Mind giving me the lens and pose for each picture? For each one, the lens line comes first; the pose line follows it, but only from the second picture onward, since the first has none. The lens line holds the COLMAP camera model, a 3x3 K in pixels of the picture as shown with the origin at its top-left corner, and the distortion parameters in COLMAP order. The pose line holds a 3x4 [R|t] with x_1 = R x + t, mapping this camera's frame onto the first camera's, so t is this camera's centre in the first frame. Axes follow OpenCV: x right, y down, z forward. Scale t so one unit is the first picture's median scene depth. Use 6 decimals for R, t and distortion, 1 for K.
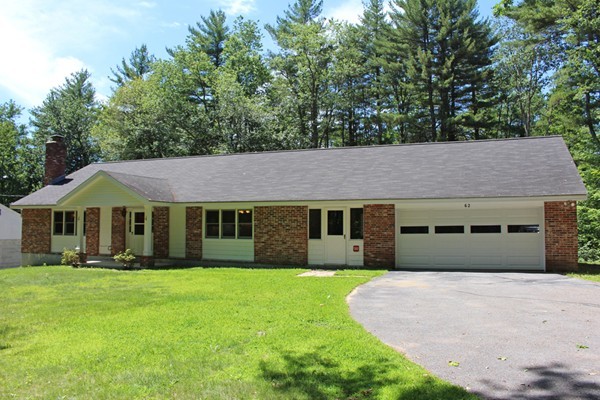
lens RADIAL K [[323.5, 0, 303.0], [0, 323.5, 197.1], [0, 0, 1]] dist [-0.065796, 0.018306]
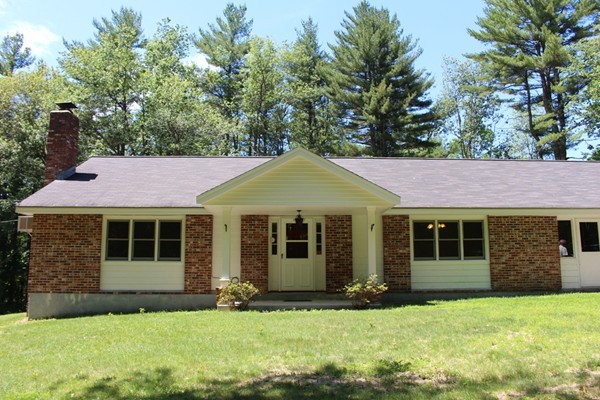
lens RADIAL K [[323.5, 0, 303.0], [0, 323.5, 197.1], [0, 0, 1]] dist [-0.065796, 0.018306]
pose [[0.955905, 0.041281, 0.290761, -0.726310], [-0.022566, 0.997469, -0.067426, 0.039916], [-0.292808, 0.057892, 0.954417, 0.371713]]
